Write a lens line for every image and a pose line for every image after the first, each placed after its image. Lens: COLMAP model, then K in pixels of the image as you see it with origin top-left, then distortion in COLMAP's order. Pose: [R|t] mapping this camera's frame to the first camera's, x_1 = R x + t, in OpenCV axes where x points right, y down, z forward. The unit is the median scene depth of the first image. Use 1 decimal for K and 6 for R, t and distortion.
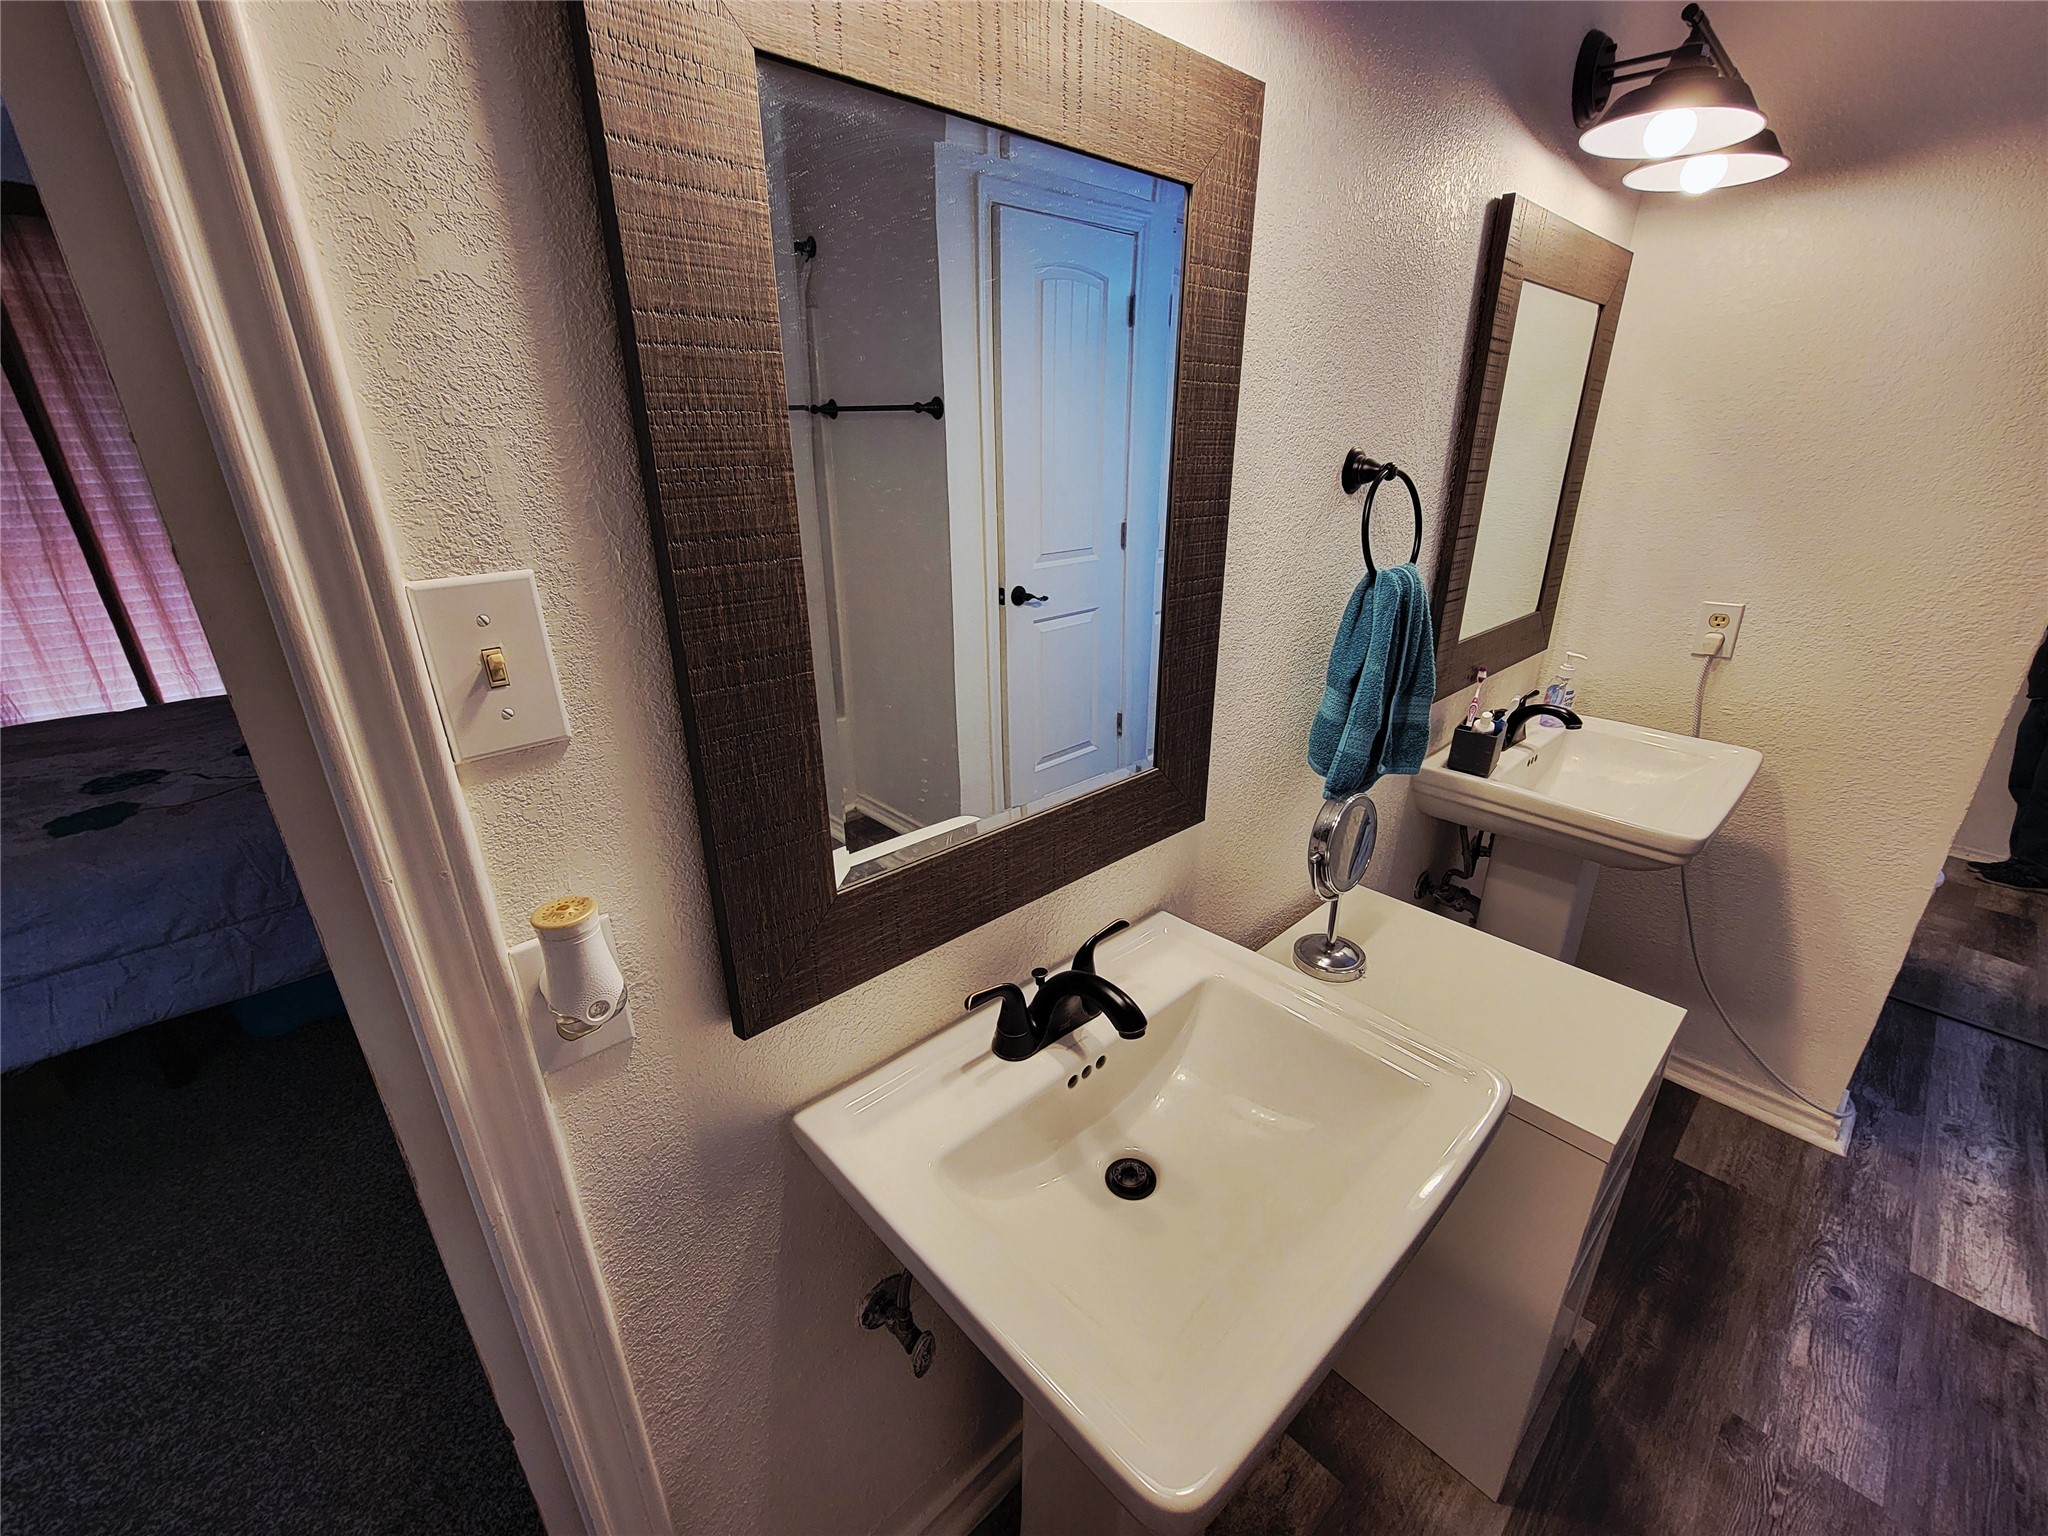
lens RADIAL K [[834.3, 0, 1026.6], [0, 834.3, 762.7], [0, 0, 1]] dist [-0.005045, 0.001182]
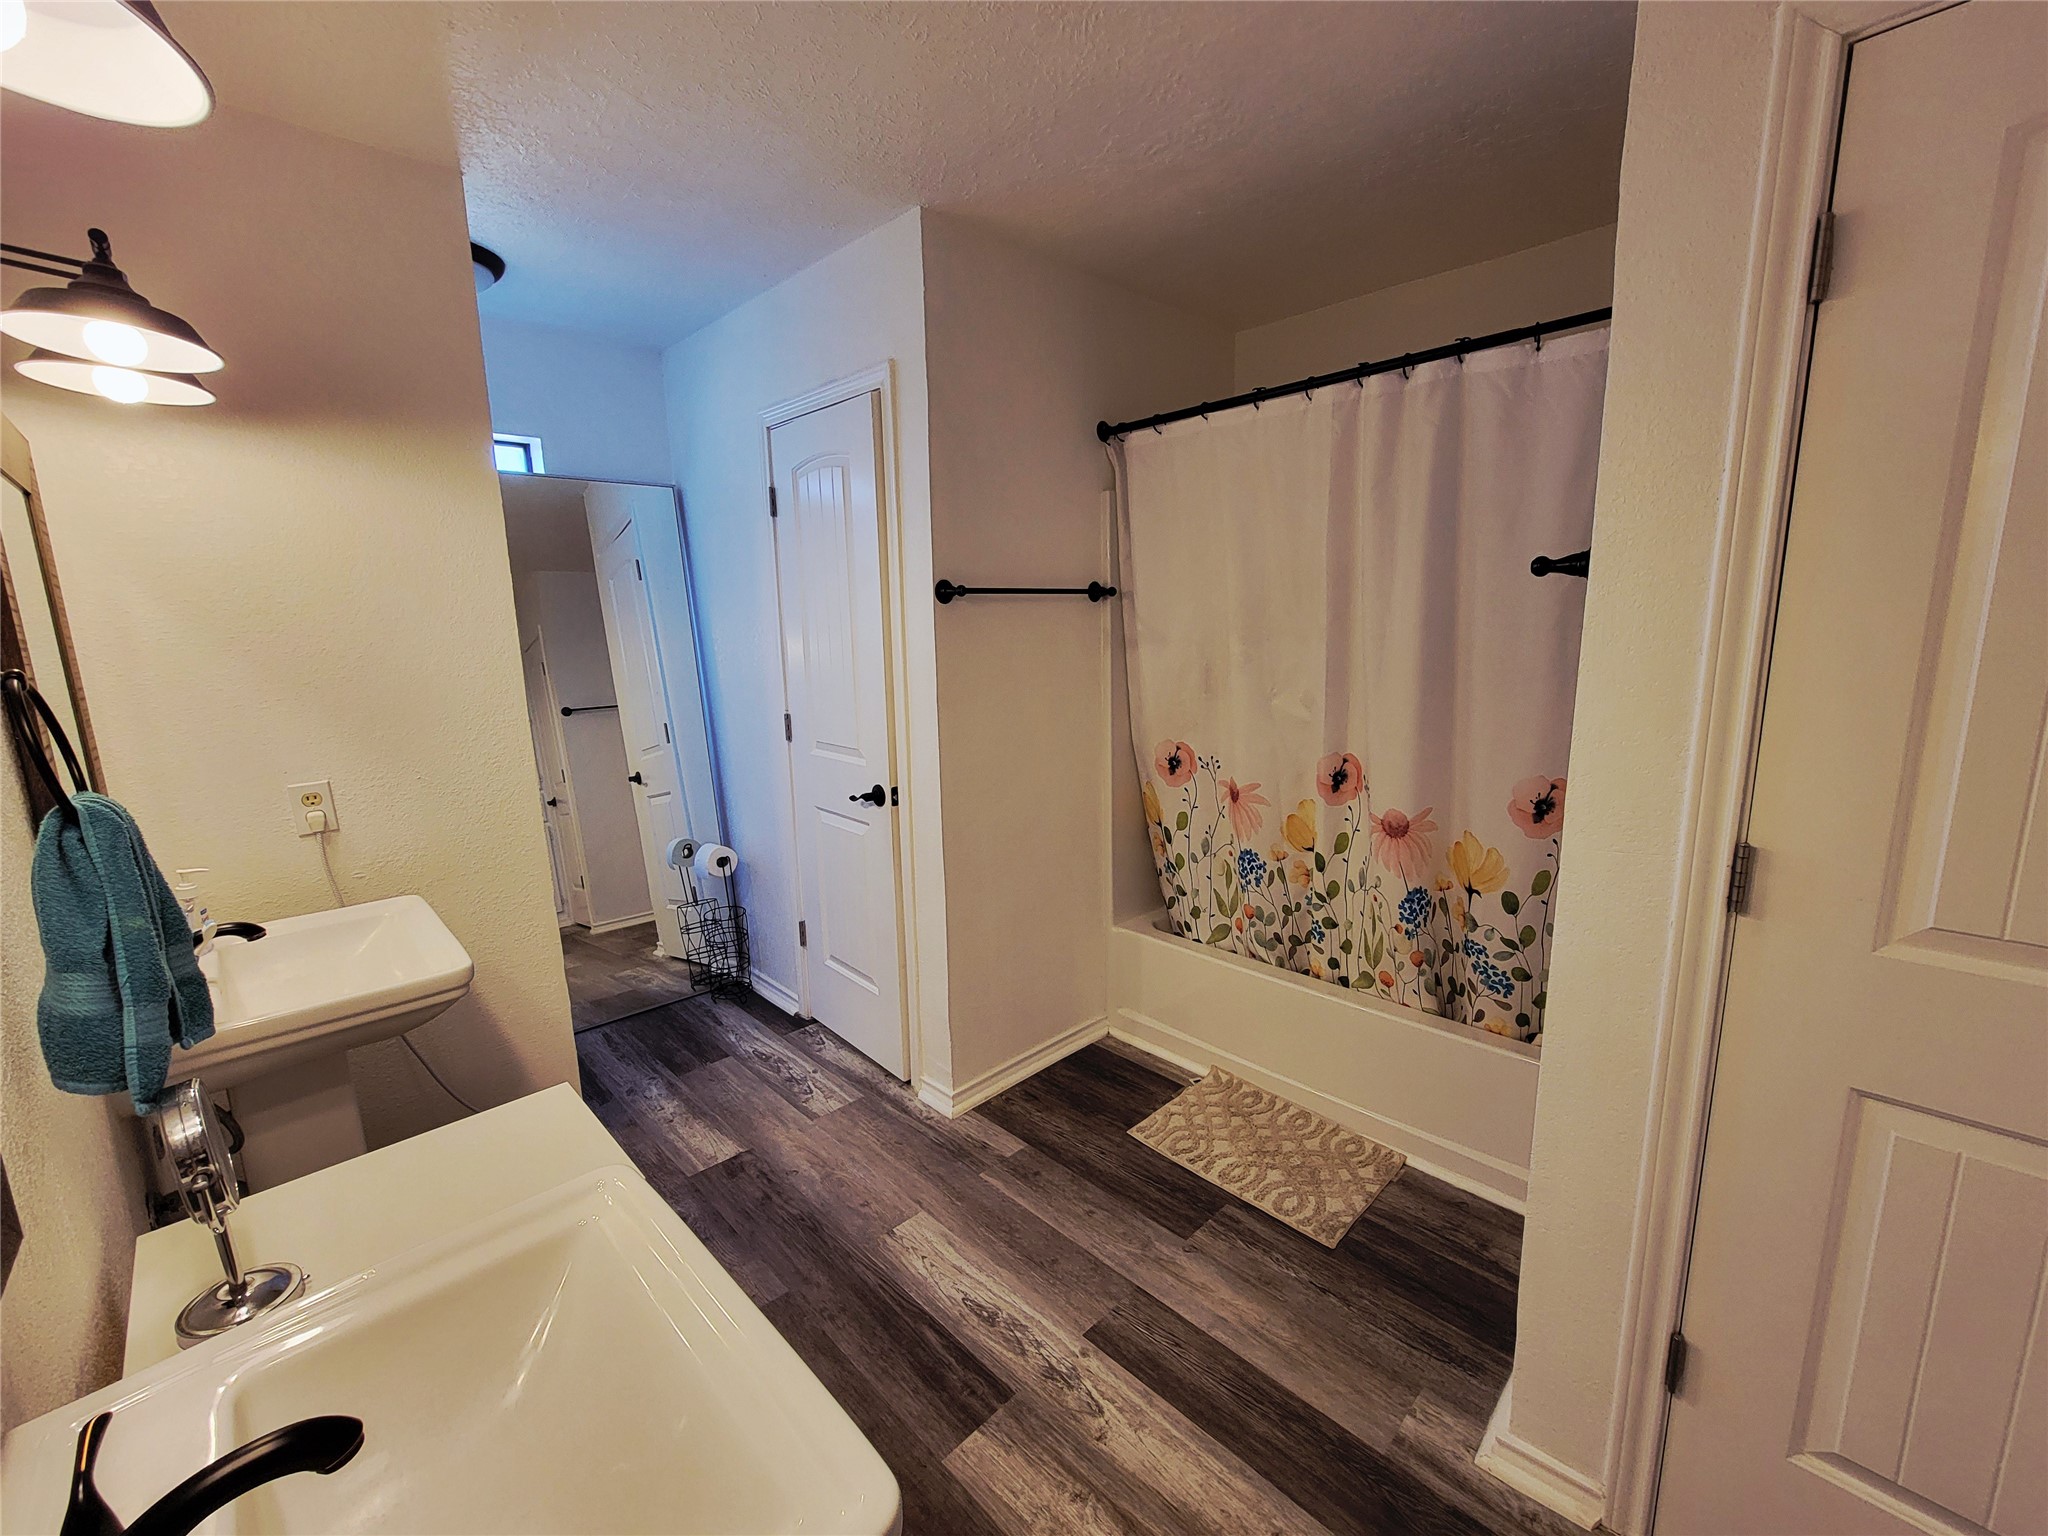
lens RADIAL K [[834.3, 0, 1019.3], [0, 834.3, 768.1], [0, 0, 1]] dist [-0.005045, 0.001182]
pose [[-0.002950, -0.182278, 0.983243, -0.213884], [0.396991, 0.902232, 0.168451, -0.034508], [-0.917818, 0.390836, 0.069701, 0.110603]]
